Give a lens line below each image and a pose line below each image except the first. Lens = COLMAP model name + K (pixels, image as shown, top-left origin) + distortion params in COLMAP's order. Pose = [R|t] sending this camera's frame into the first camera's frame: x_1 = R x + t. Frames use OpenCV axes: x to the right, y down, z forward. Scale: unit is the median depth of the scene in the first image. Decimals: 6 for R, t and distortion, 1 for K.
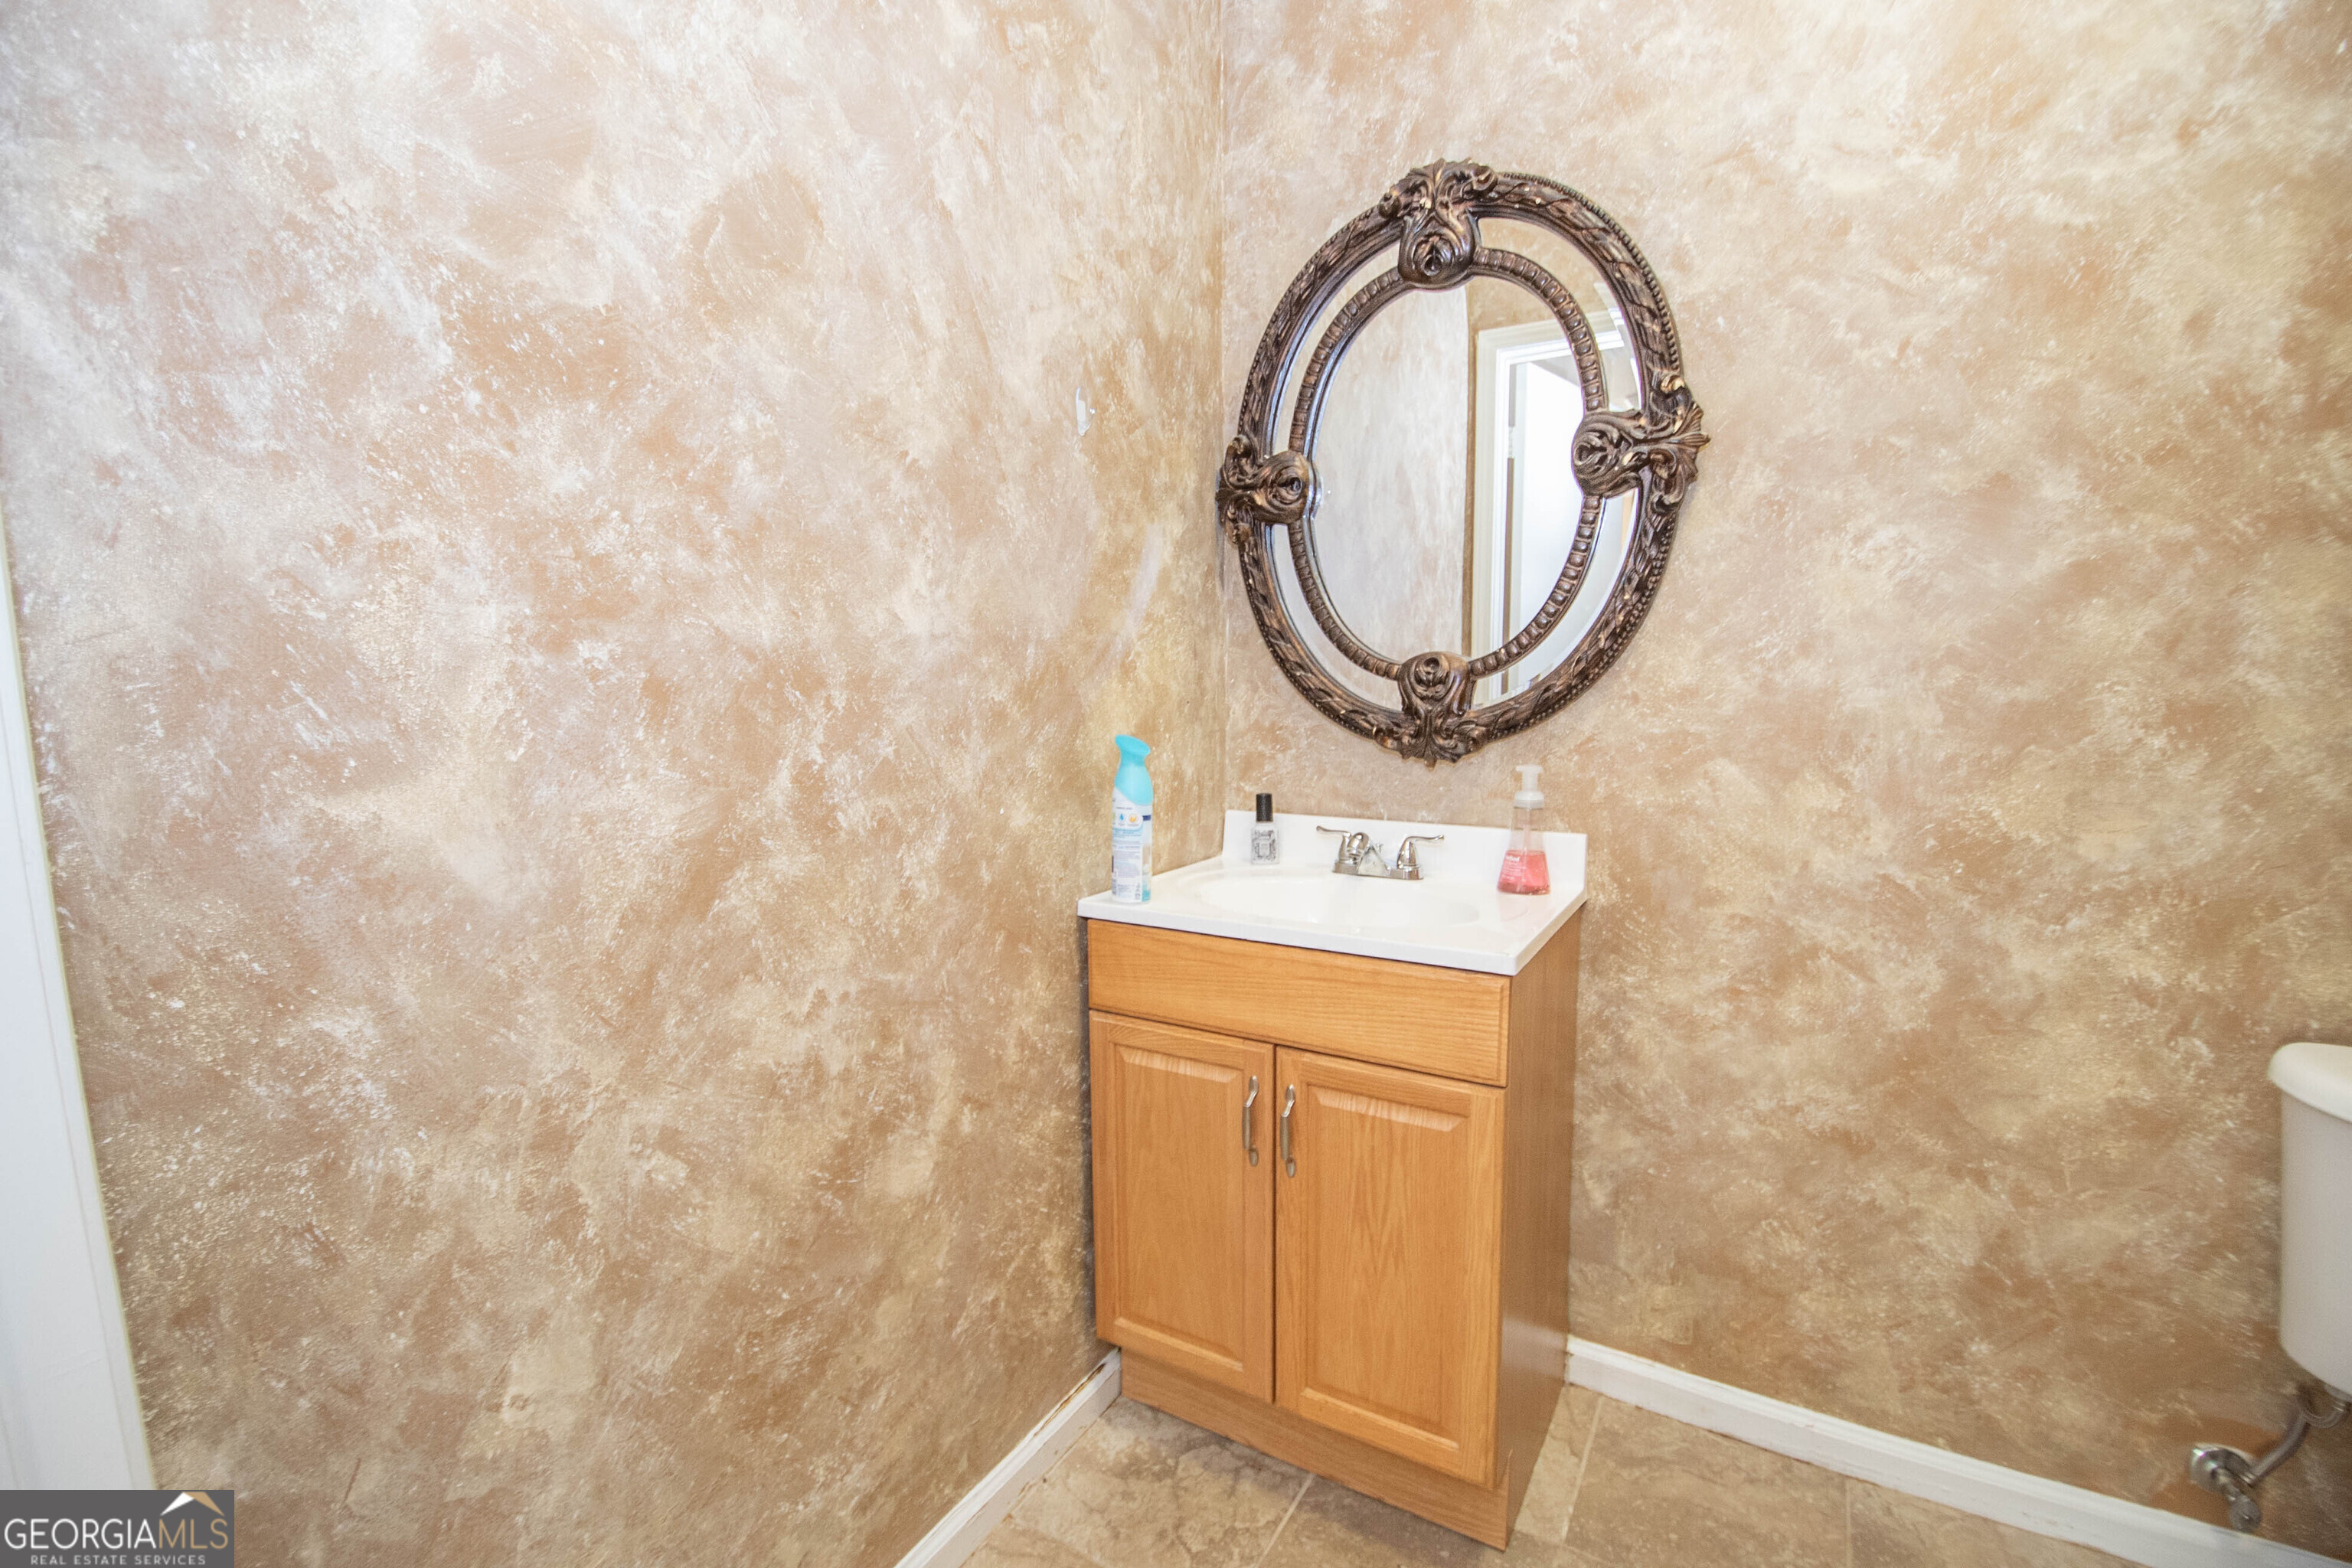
lens RADIAL K [[1047.9, 0, 1197.9], [0, 1047.9, 791.5], [0, 0, 1]] dist [0.008233, -0.019259]
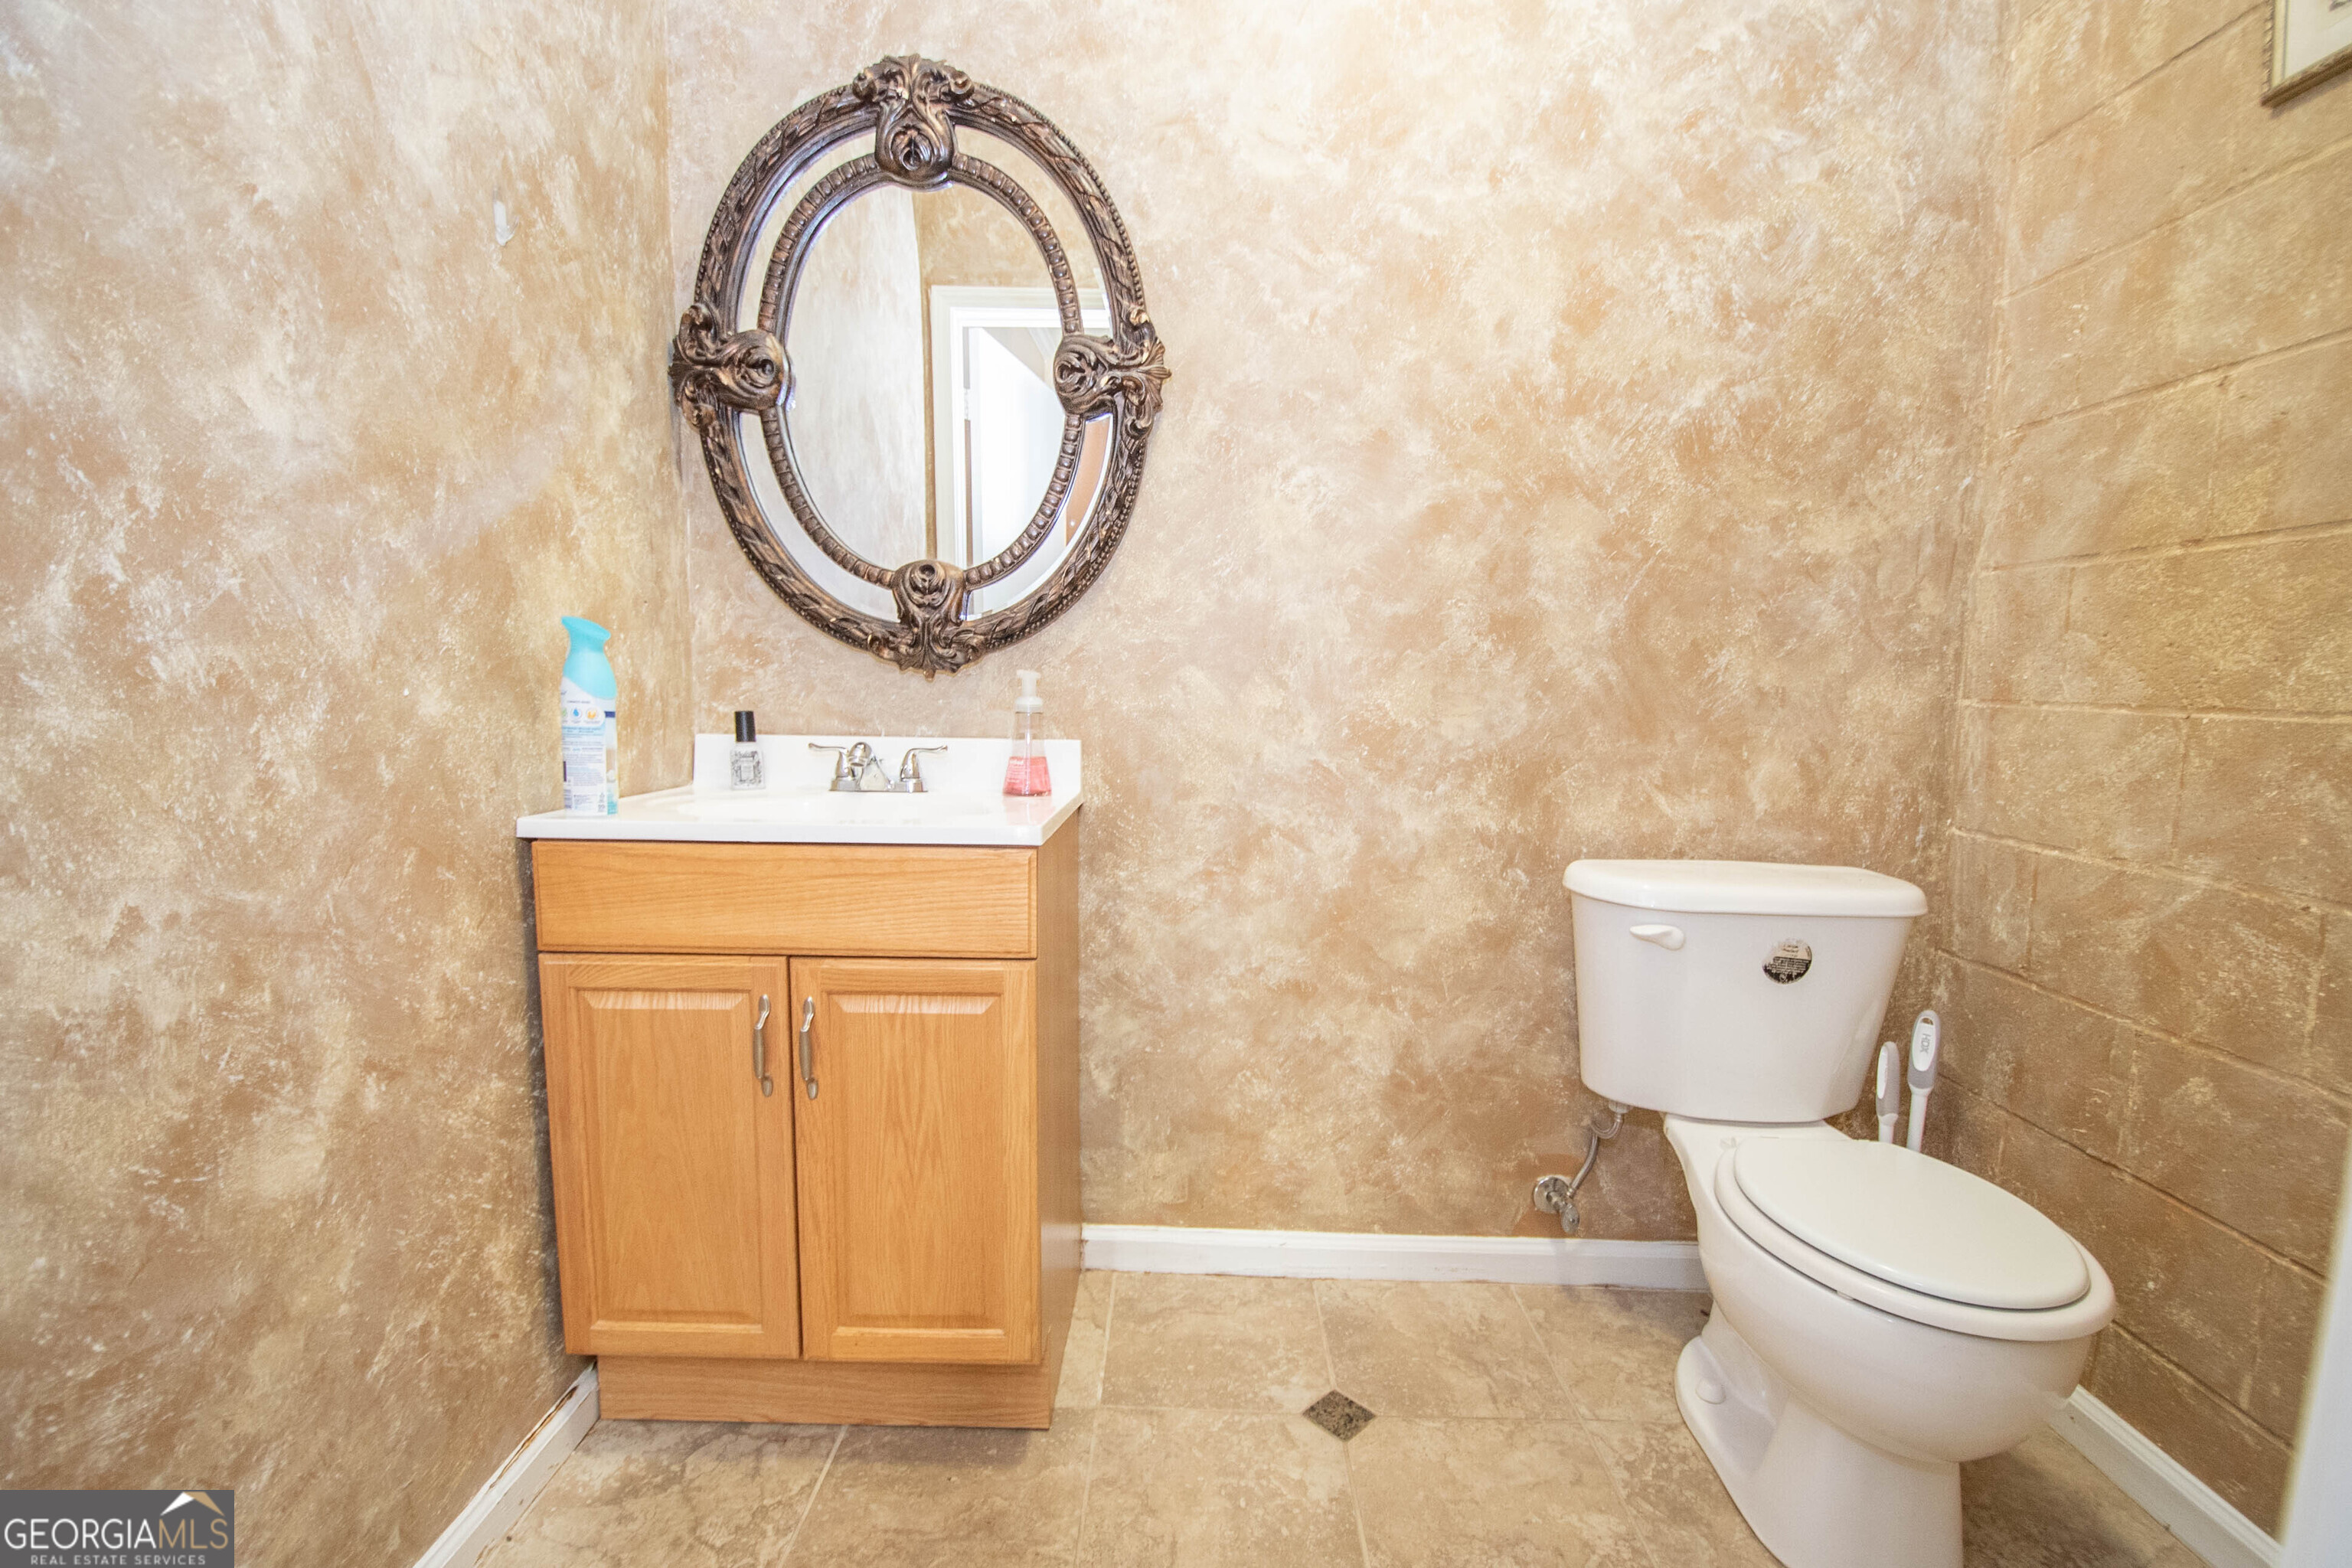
lens RADIAL K [[1047.9, 0, 1186.0], [0, 1047.9, 825.1], [0, 0, 1]] dist [0.008233, -0.019259]
pose [[0.863329, -0.043428, 0.502769, -0.079606], [0.047688, 0.998853, 0.004391, 0.137797], [-0.502383, 0.020186, 0.864409, 0.034684]]
